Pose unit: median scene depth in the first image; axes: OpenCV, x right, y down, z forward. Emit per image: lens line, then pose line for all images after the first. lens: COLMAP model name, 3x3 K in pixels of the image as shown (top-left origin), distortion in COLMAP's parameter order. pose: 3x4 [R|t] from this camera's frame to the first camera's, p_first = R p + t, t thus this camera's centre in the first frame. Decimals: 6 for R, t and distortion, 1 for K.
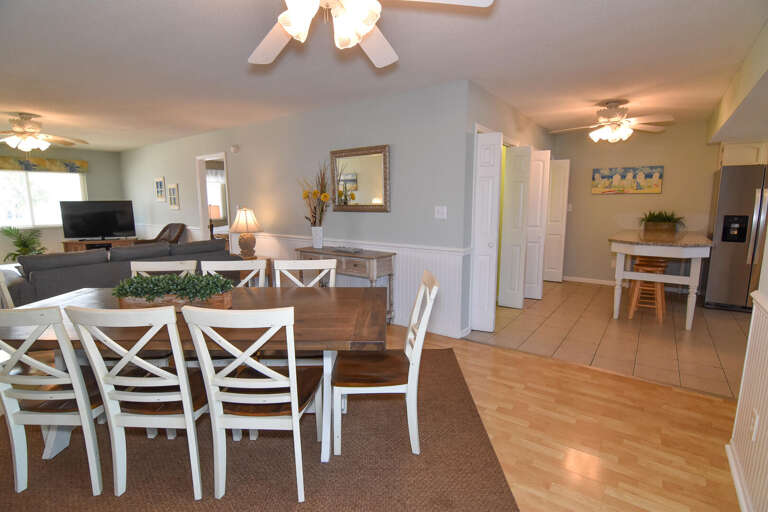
lens RADIAL K [[370.7, 0, 388.3], [0, 370.7, 258.9], [0, 0, 1]] dist [-0.017203, -0.003565]
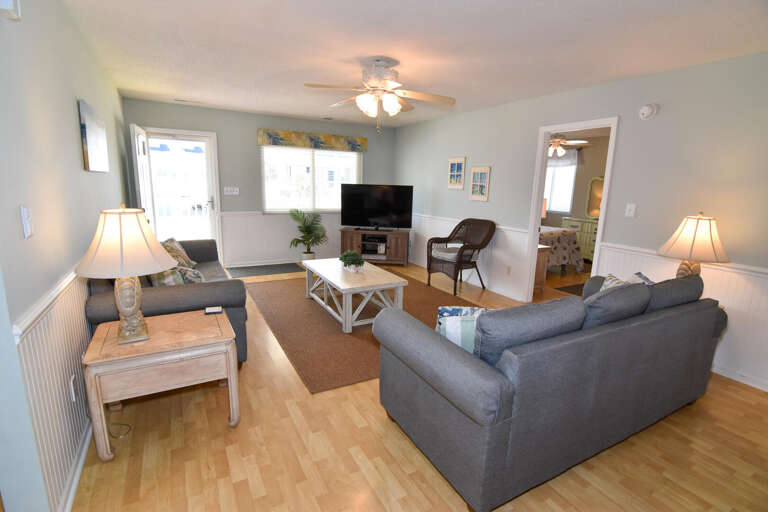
lens RADIAL K [[370.7, 0, 384.6], [0, 370.7, 255.7], [0, 0, 1]] dist [-0.017203, -0.003565]
pose [[0.907921, 0.111224, -0.404116, -0.550568], [-0.099277, 0.993779, 0.050472, -0.051546], [0.407215, -0.005706, 0.913314, 0.283954]]
